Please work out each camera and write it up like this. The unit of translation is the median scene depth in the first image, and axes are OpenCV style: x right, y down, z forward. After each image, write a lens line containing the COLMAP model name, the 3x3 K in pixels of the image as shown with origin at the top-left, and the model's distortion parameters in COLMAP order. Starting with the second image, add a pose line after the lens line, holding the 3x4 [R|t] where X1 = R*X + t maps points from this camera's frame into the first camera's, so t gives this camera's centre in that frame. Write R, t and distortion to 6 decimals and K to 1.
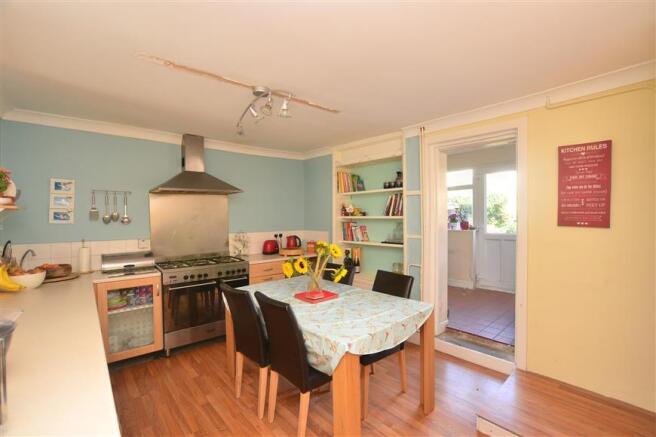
lens RADIAL K [[289.7, 0, 327.7], [0, 289.7, 218.8], [0, 0, 1]] dist [-0.028142, 0.000175]
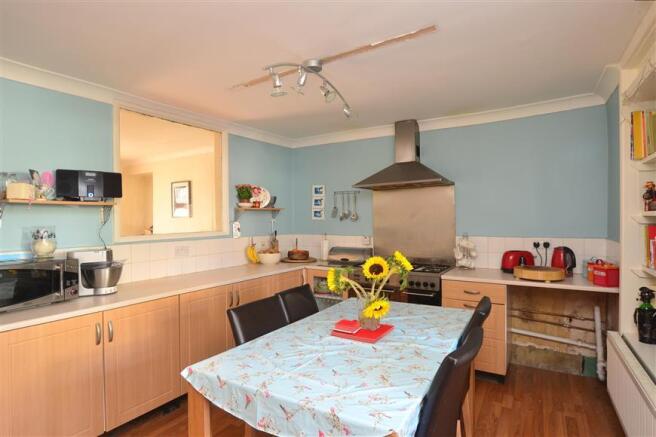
lens RADIAL K [[349.7, 0, 327.5], [0, 349.7, 217.8], [0, 0, 1]] dist [0.001399, 0.000210]
pose [[0.304974, 0.005419, -0.952345, 0.534236], [-0.002487, 0.999985, 0.004893, -0.000073], [0.952357, 0.000876, 0.304983, 0.505515]]
